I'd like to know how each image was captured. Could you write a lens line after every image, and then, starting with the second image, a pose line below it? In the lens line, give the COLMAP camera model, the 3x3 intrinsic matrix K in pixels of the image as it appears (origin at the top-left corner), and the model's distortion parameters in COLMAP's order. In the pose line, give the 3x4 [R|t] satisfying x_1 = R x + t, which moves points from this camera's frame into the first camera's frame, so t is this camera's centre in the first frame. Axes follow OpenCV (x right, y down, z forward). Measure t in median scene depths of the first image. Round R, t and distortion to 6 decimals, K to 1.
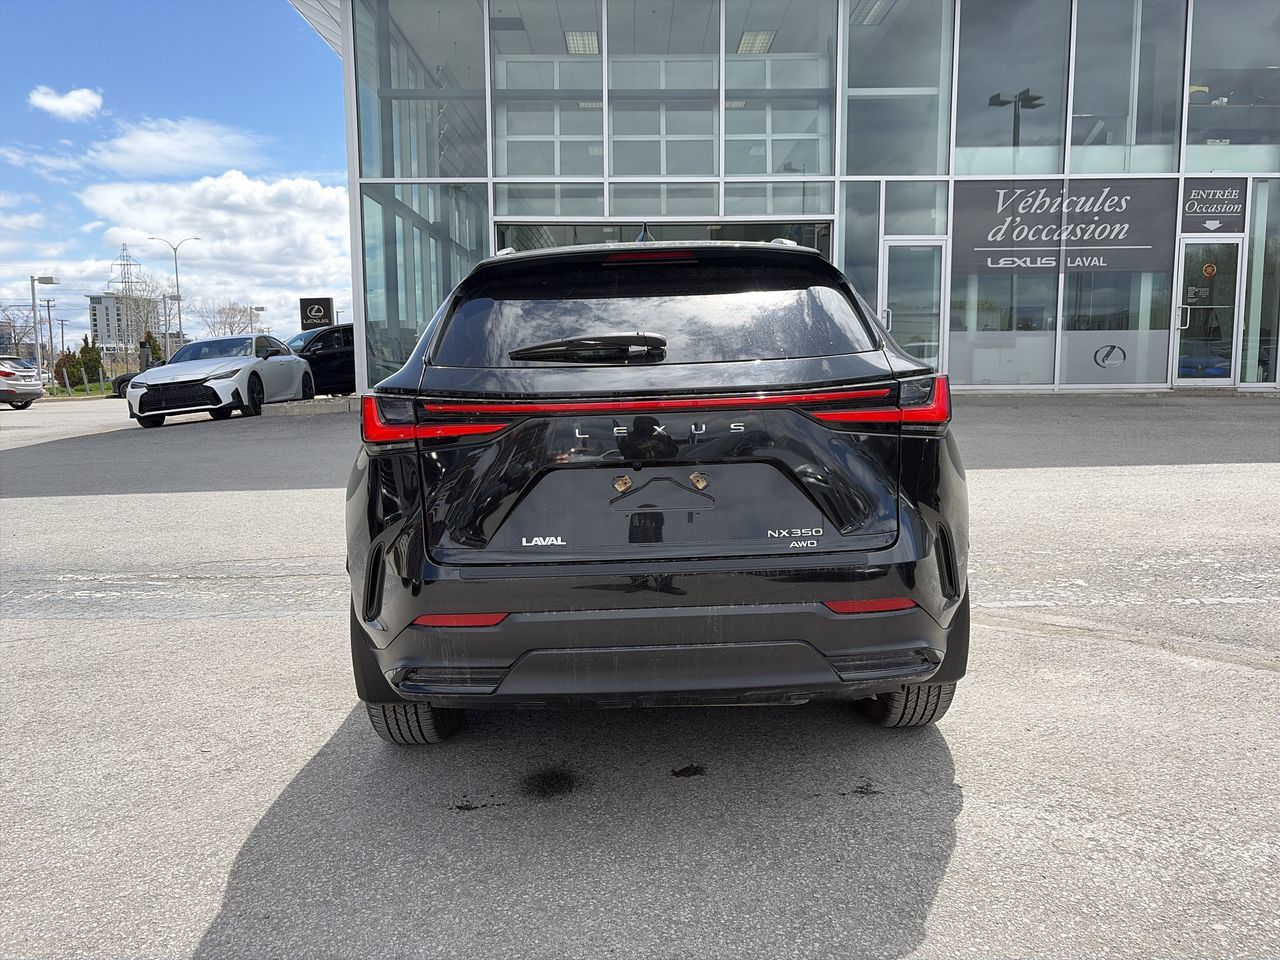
lens RADIAL K [[964.0, 0, 640.6], [0, 964.0, 476.0], [0, 0, 1]] dist [0.044929, -0.041174]
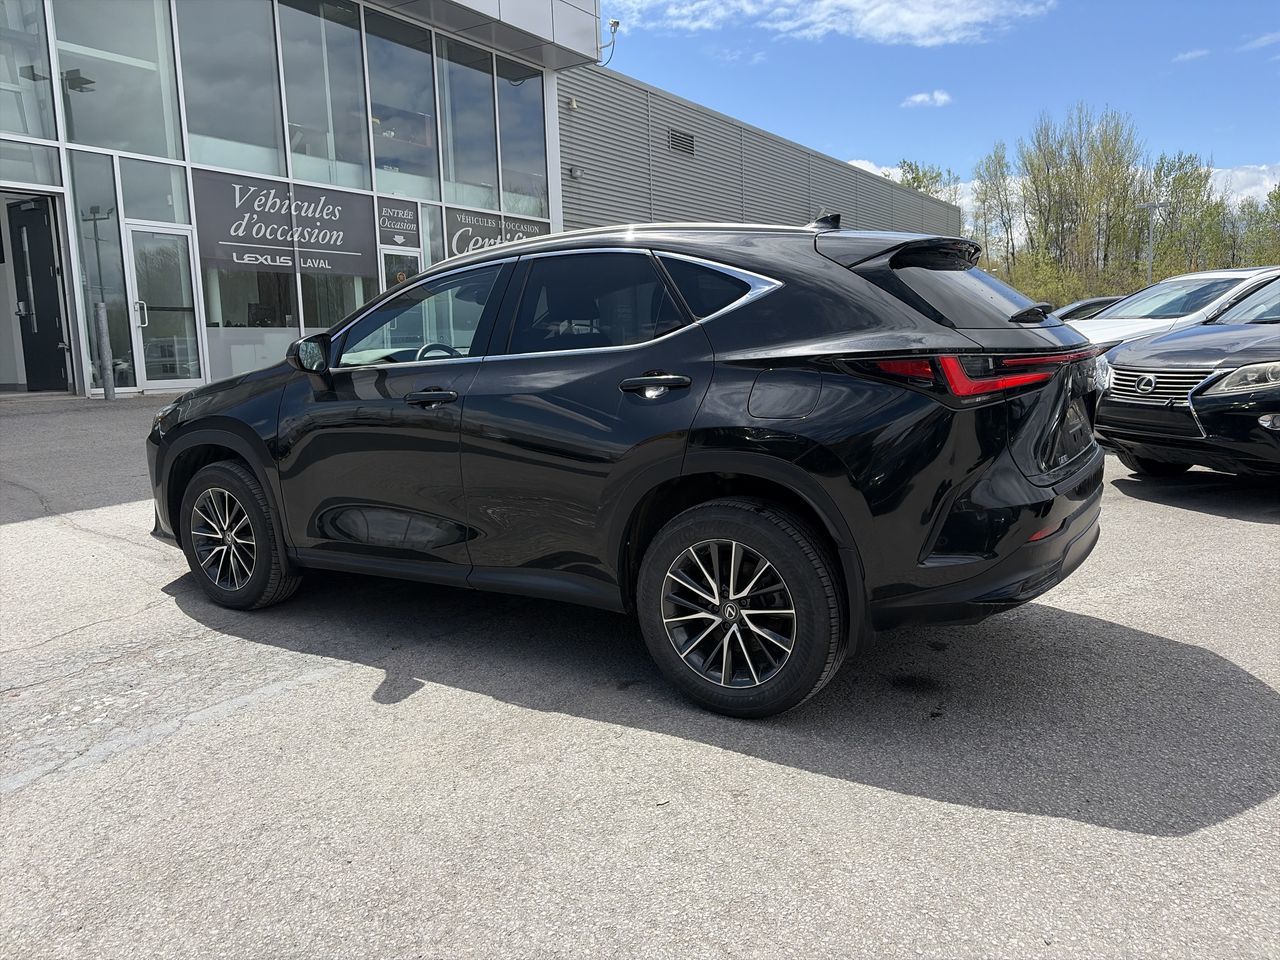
lens RADIAL K [[964.0, 0, 639.7], [0, 964.0, 478.8], [0, 0, 1]] dist [0.044929, -0.041174]
pose [[0.548914, -0.122343, 0.826877, -0.261729], [0.123528, 0.990242, 0.064512, -0.010818], [-0.826701, 0.066731, 0.558671, 0.127258]]
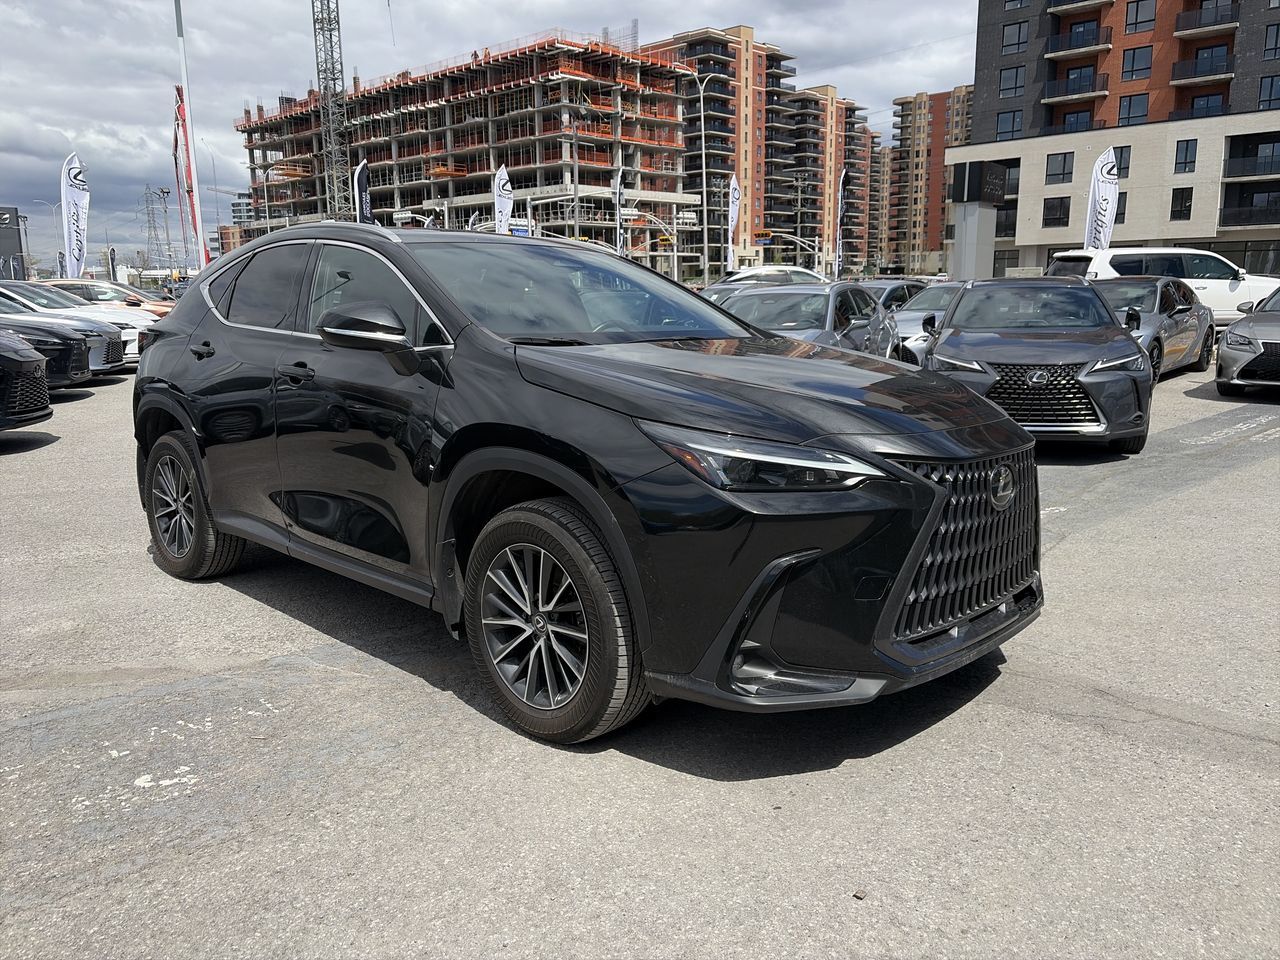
lens RADIAL K [[964.0, 0, 629.9], [0, 964.0, 458.8], [0, 0, 1]] dist [0.044929, -0.041174]
pose [[-0.704634, 0.139496, -0.695724, 0.194934], [-0.062692, 0.964412, 0.256864, -0.080765], [0.706796, 0.224612, -0.670812, 0.586870]]
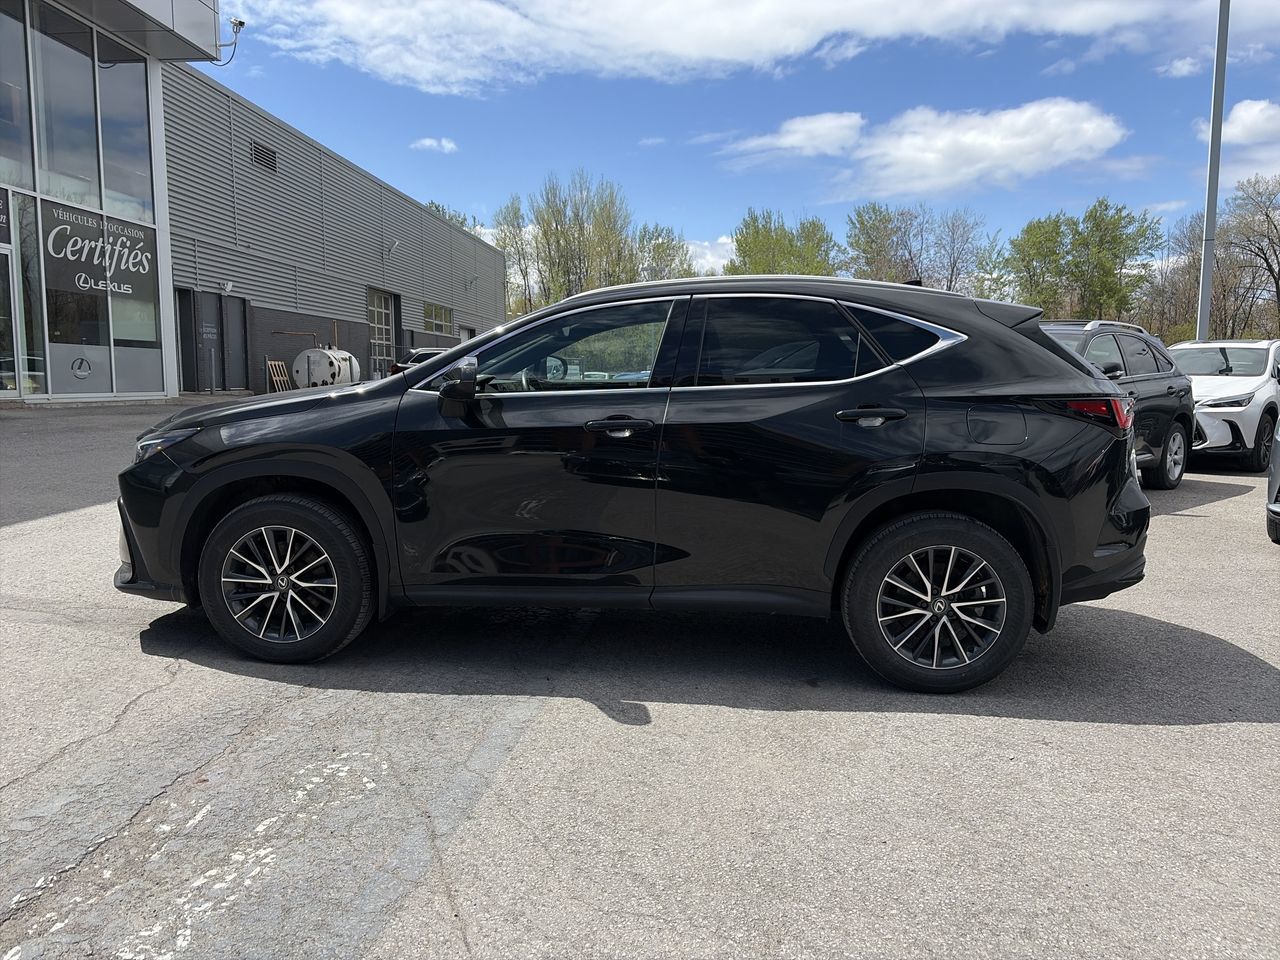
lens RADIAL K [[964.0, 0, 635.8], [0, 964.0, 484.6], [0, 0, 1]] dist [0.044929, -0.041174]
pose [[0.087758, -0.104398, 0.990656, -0.344091], [0.107904, 0.989638, 0.094732, -0.032347], [-0.990280, 0.098582, 0.098114, 0.298322]]
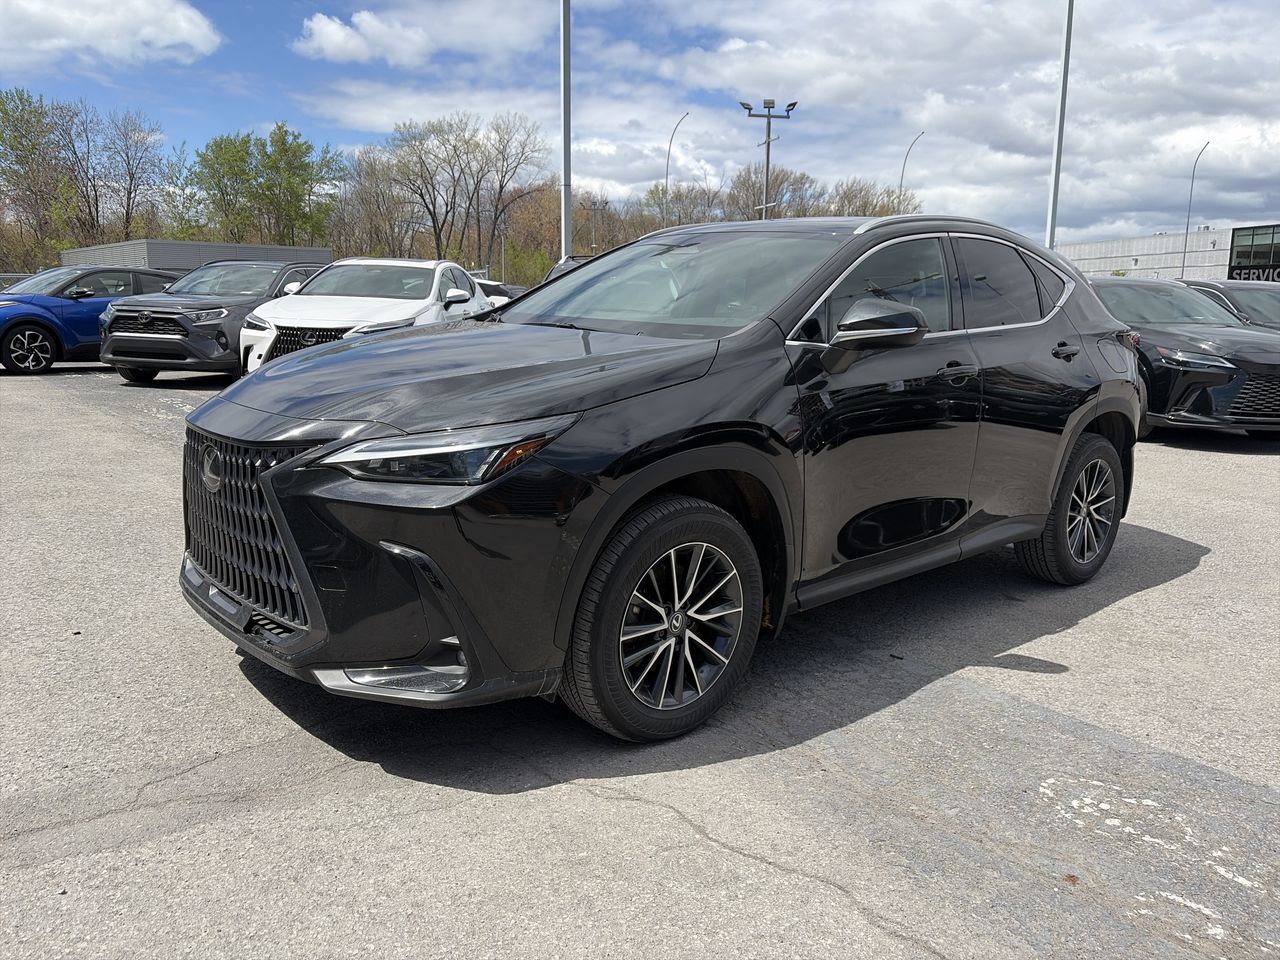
lens RADIAL K [[964.0, 0, 642.6], [0, 964.0, 472.5], [0, 0, 1]] dist [0.044929, -0.041174]
pose [[-0.662360, -0.126951, 0.738351, -0.206259], [0.082614, 0.967151, 0.240402, -0.067866], [-0.744617, 0.220231, -0.630115, 0.566922]]
